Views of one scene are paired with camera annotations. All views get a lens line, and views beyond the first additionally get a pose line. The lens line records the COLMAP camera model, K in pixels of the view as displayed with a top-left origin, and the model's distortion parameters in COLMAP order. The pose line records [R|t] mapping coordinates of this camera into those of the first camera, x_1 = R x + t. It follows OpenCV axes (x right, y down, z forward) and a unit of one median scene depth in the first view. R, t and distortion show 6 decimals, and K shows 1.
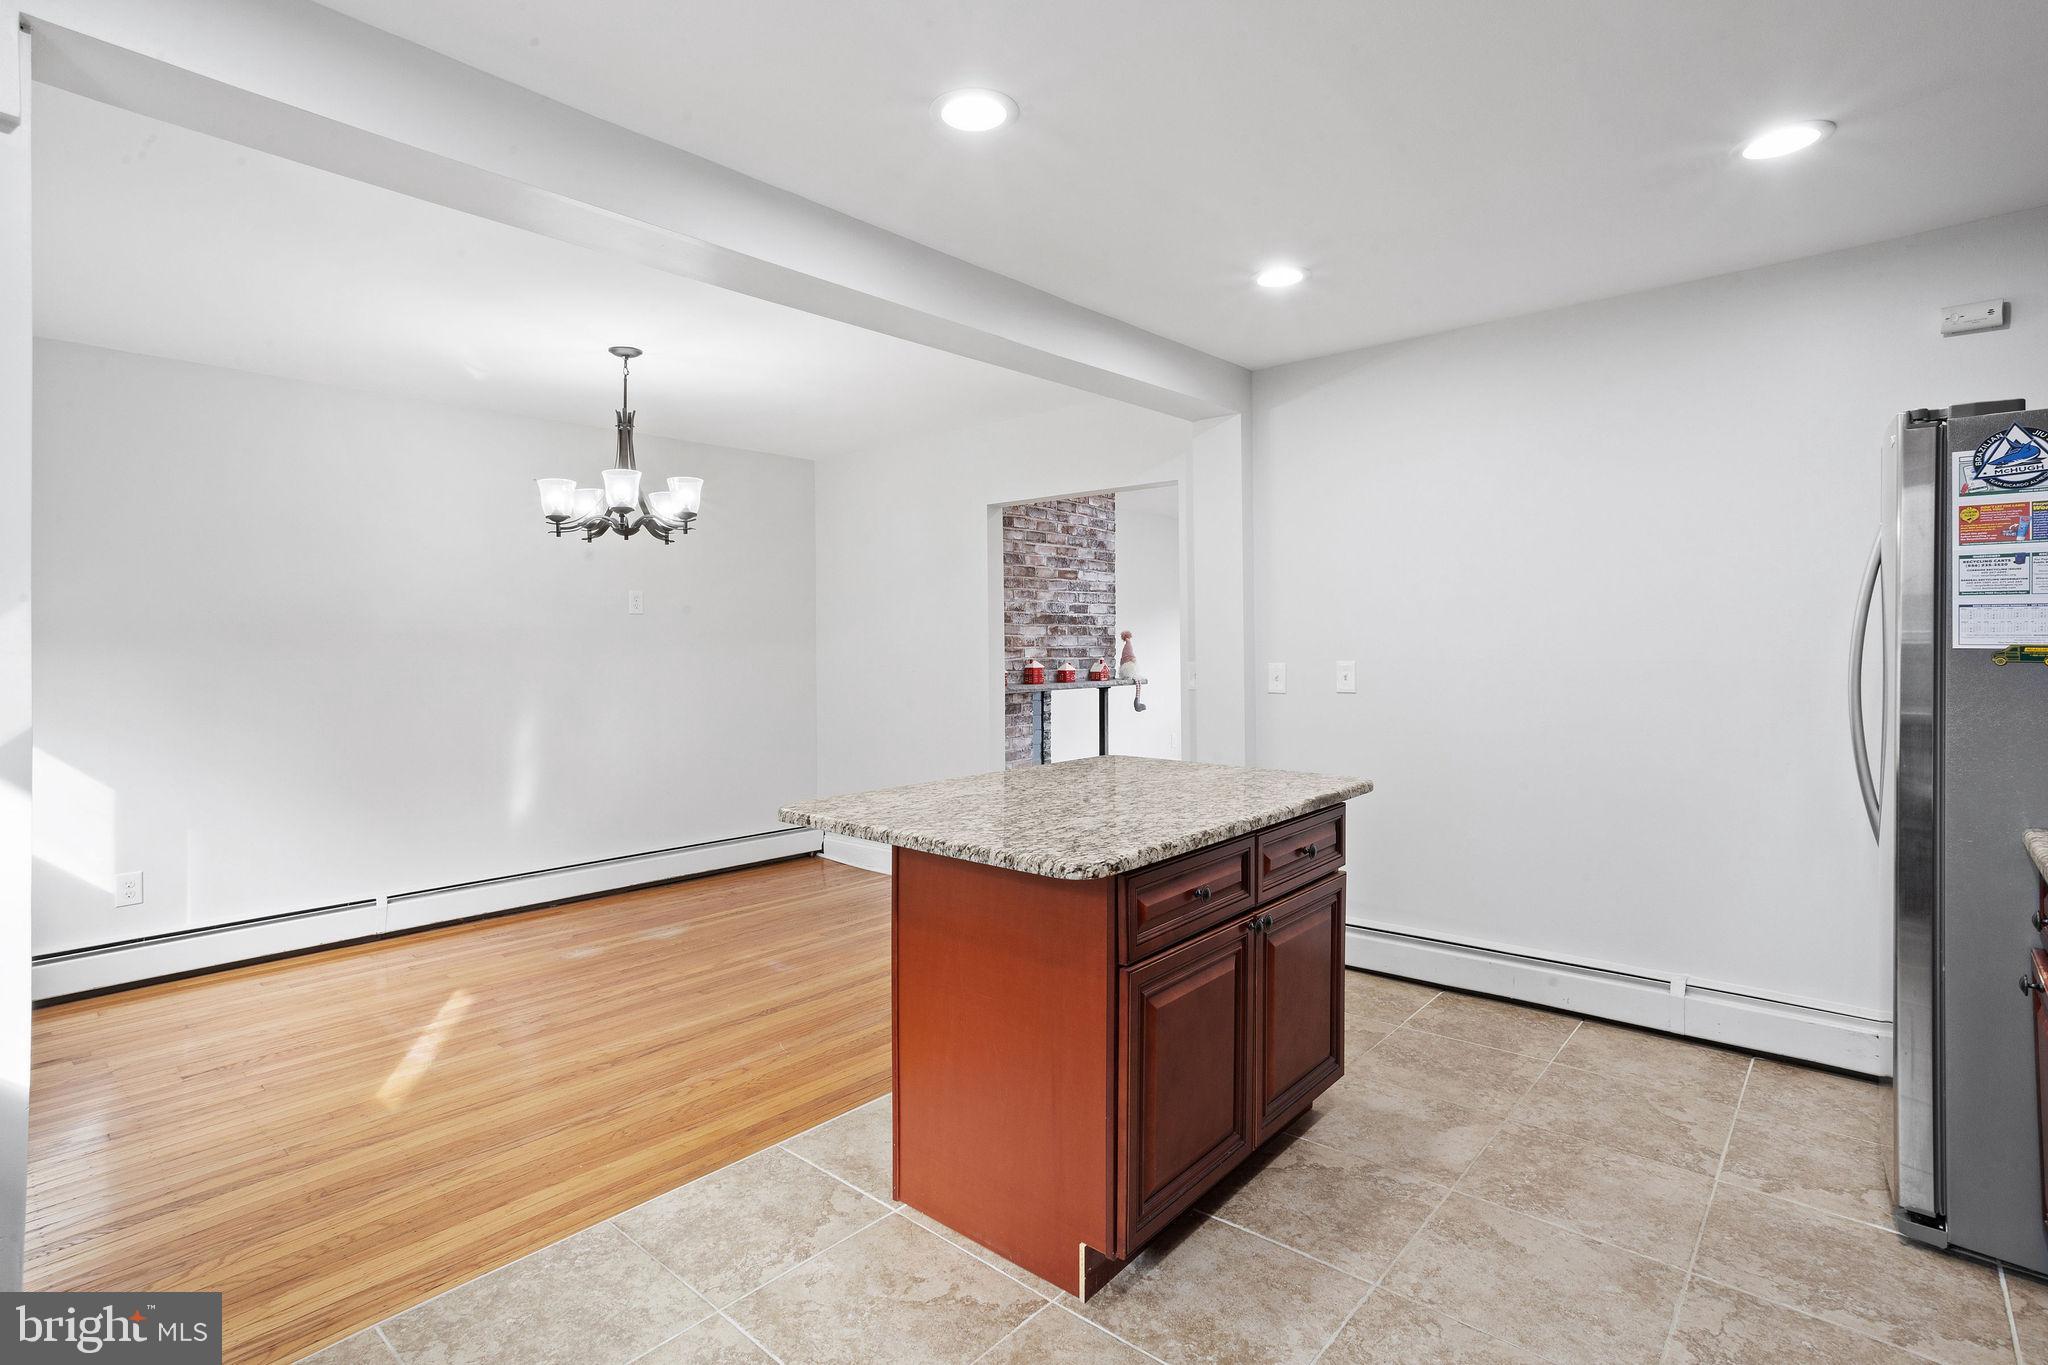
lens RADIAL K [[980.3, 0, 967.5], [0, 980.3, 625.5], [0, 0, 1]] dist [-0.005465, 0.017718]
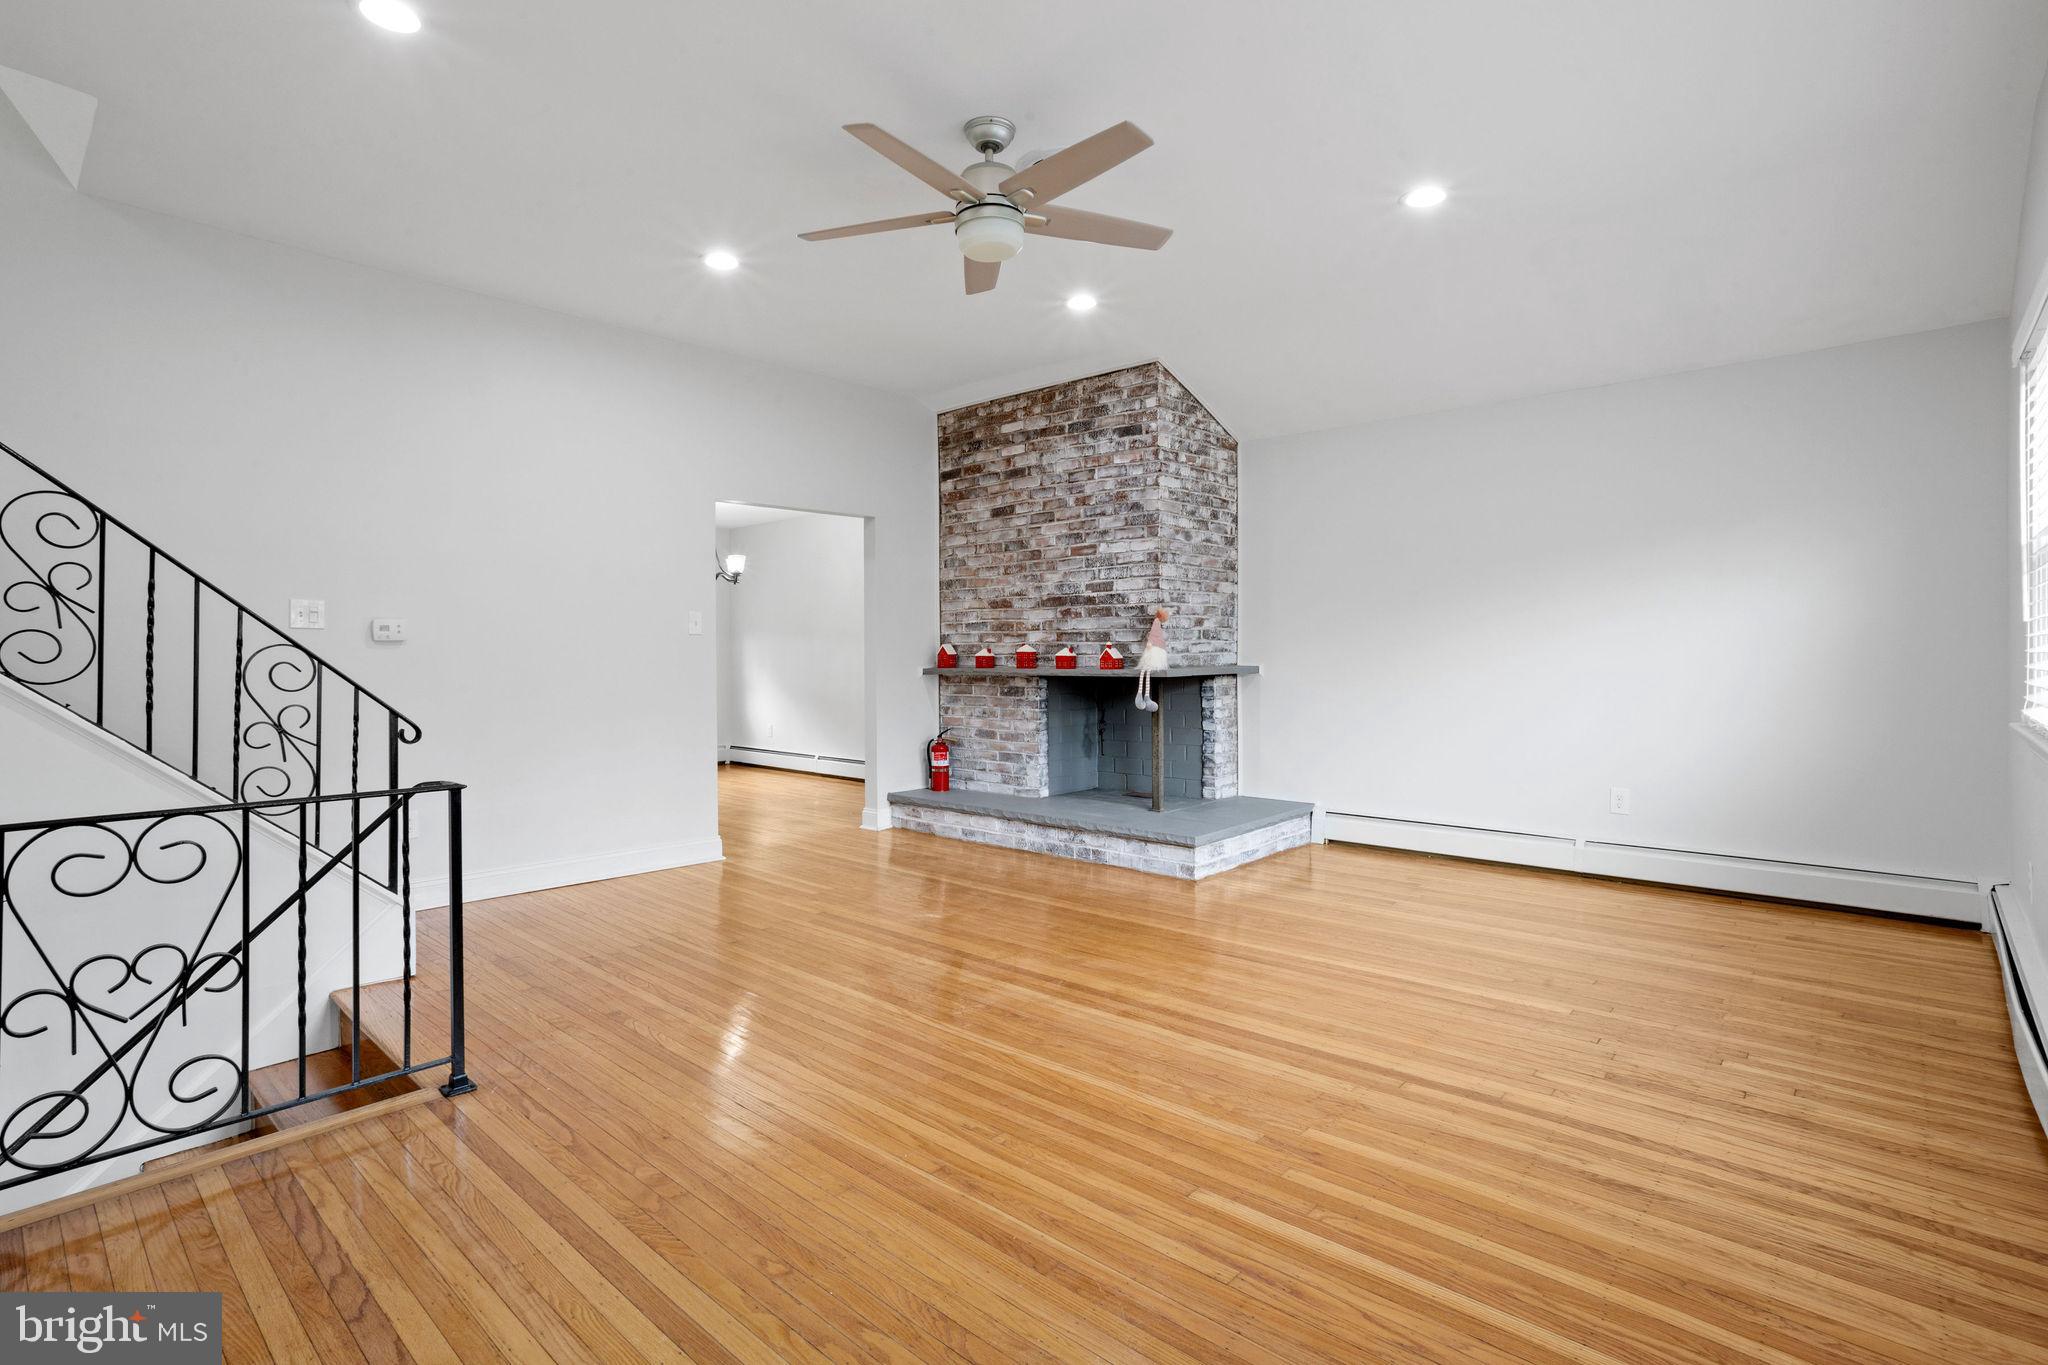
lens RADIAL K [[980.3, 0, 1014.6], [0, 980.3, 667.1], [0, 0, 1]] dist [-0.005465, 0.017718]
pose [[0.042127, 0.016998, -0.998968, 1.097830], [0.022580, 0.999584, 0.017960, 0.041642], [0.998857, -0.023314, 0.041725, 0.977335]]
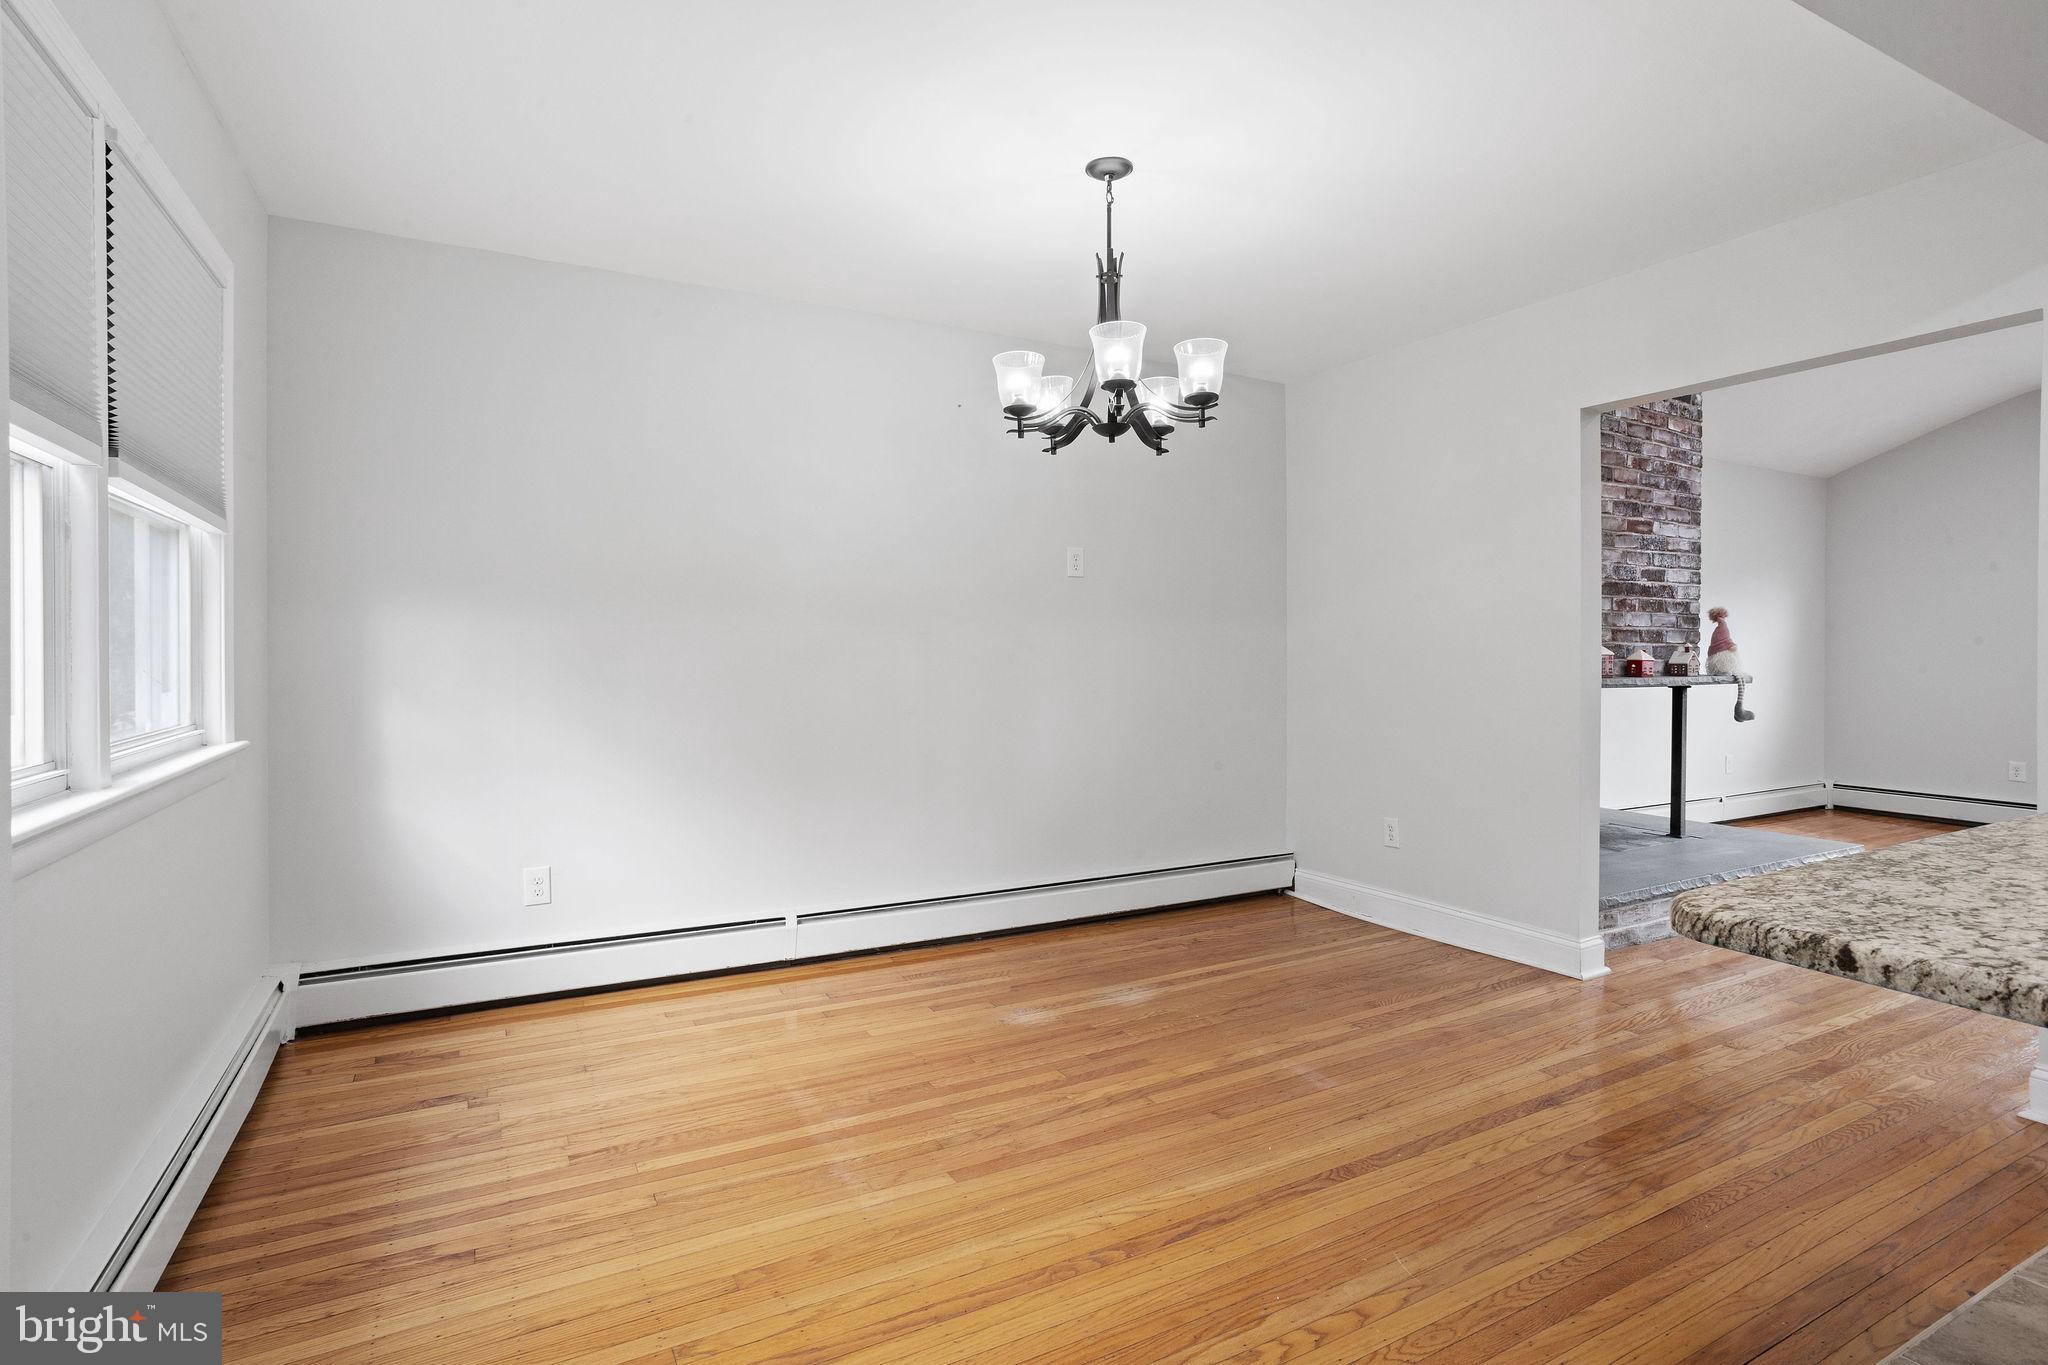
lens RADIAL K [[980.3, 0, 1029.7], [0, 980.3, 649.2], [0, 0, 1]] dist [-0.005465, 0.017718]
pose [[0.958163, 0.008595, -0.286093, -0.128733], [-0.003167, 0.999806, 0.019430, 0.027037], [0.286205, -0.017711, 0.958005, 0.204545]]
